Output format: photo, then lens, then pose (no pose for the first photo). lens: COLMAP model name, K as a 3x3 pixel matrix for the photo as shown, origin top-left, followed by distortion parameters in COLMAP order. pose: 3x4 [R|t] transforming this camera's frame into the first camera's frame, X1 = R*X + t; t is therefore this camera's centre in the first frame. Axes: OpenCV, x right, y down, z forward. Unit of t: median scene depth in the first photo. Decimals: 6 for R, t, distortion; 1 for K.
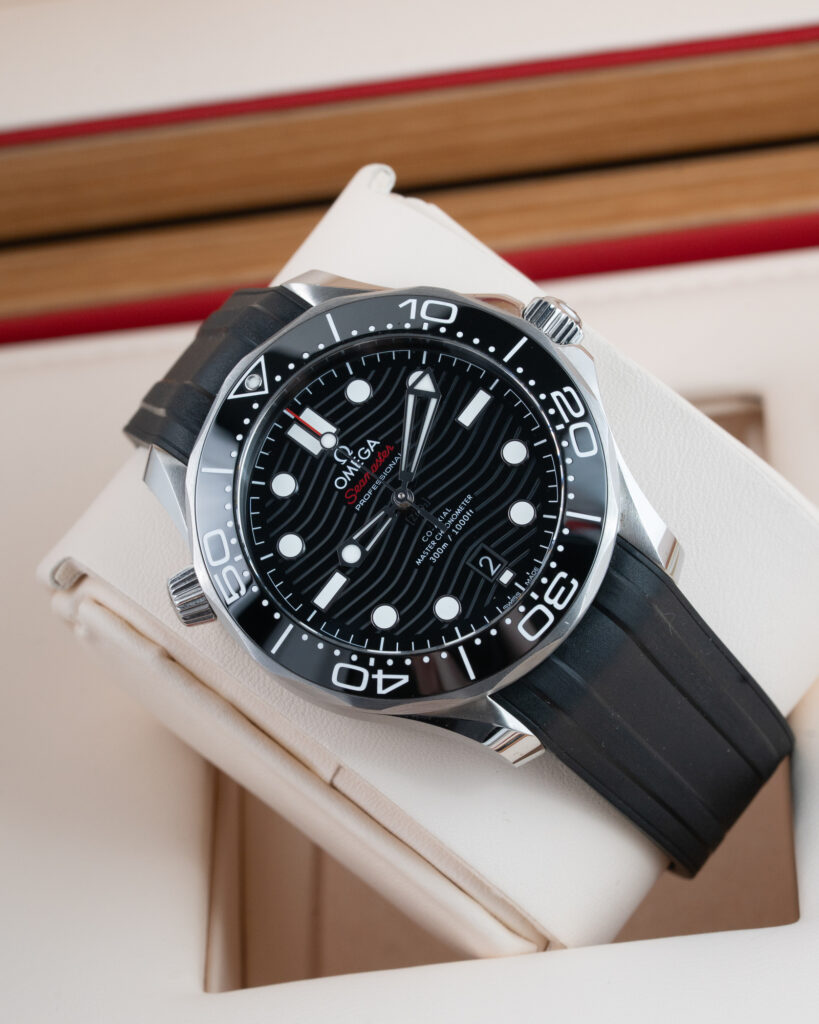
lens RADIAL K [[5486.9, 0, 409.5], [0, 5486.9, 512.0], [0, 0, 1]] dist [-0.227480, 3.539796]
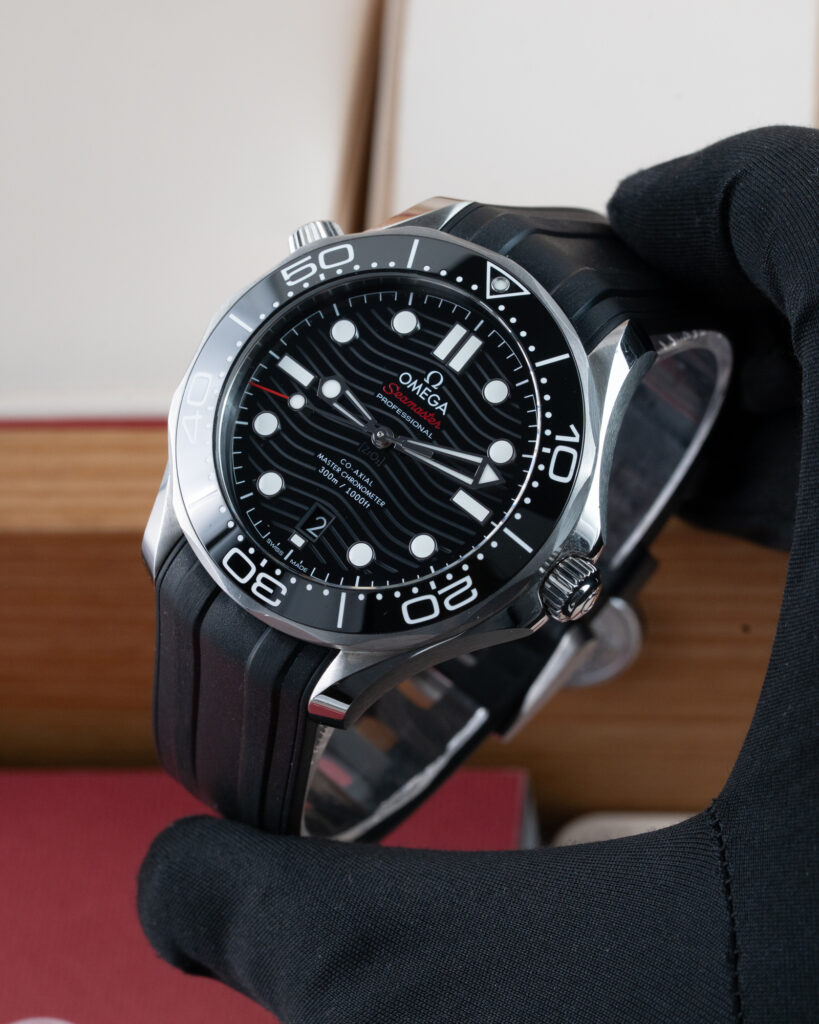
lens RADIAL K [[5486.9, 0, 409.5], [0, 5486.9, 512.0], [0, 0, 1]] dist [-0.227480, 3.539796]
pose [[-0.018825, 0.982180, -0.186996, 0.197039], [-0.895813, 0.066493, 0.439429, -0.441116], [0.444033, 0.175785, 0.878598, 0.135716]]
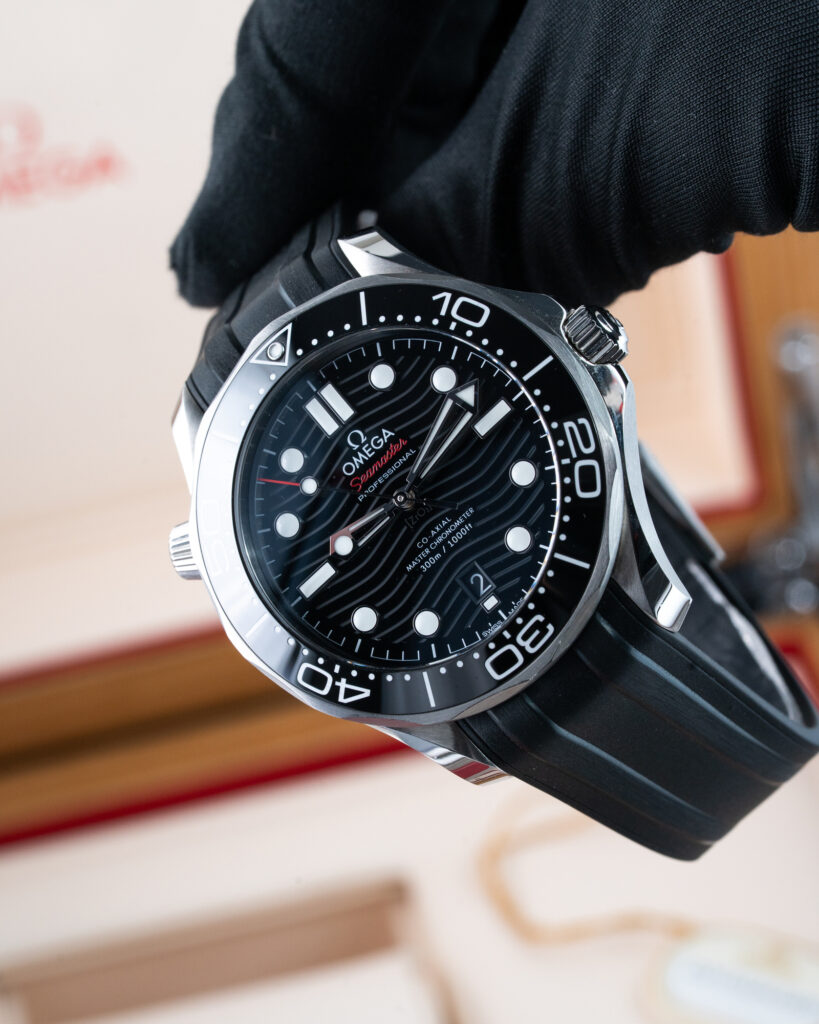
lens RADIAL K [[5486.9, 0, 409.5], [0, 5486.9, 512.0], [0, 0, 1]] dist [-0.227480, 3.539796]
pose [[0.959644, 0.177095, -0.218452, 0.209867], [-0.124515, 0.964088, 0.234584, -0.225753], [0.252151, -0.197916, 0.947232, 0.091319]]
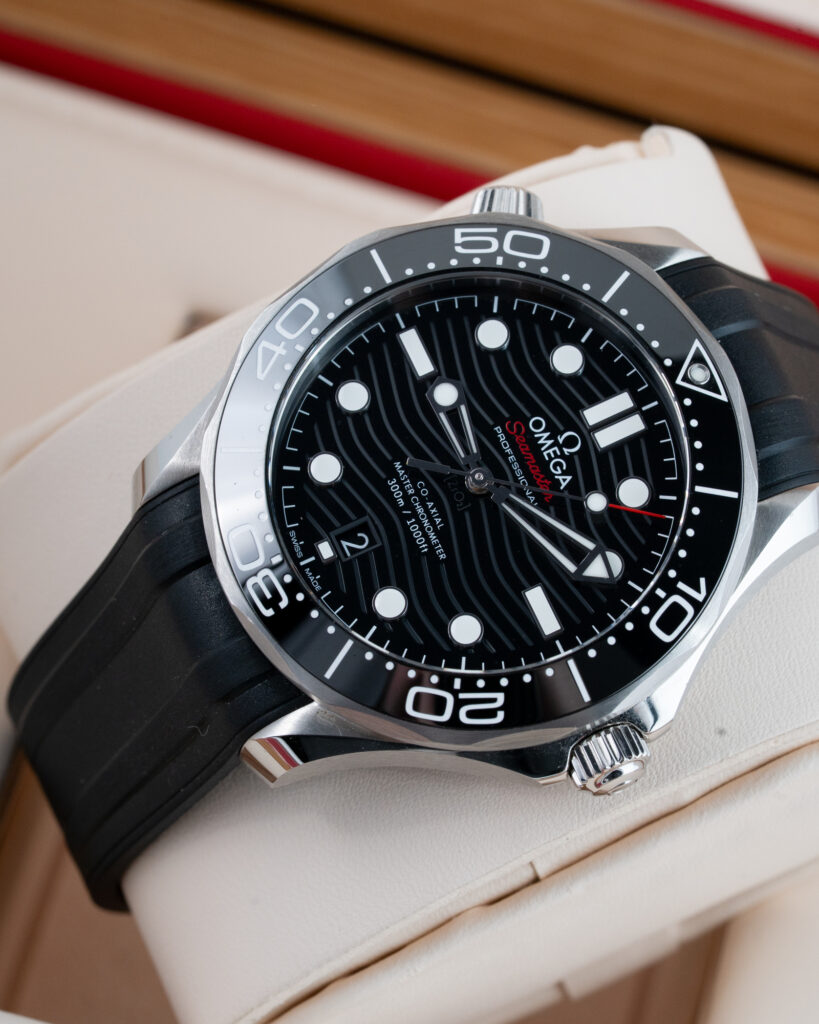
lens RADIAL K [[5486.9, 0, 409.5], [0, 5486.9, 512.0], [0, 0, 1]] dist [-0.227480, 3.539796]
pose [[-0.448753, 0.882543, -0.140493, 0.117357], [-0.844183, -0.367056, 0.390673, -0.302012], [0.293216, 0.293918, 0.909745, 0.286477]]
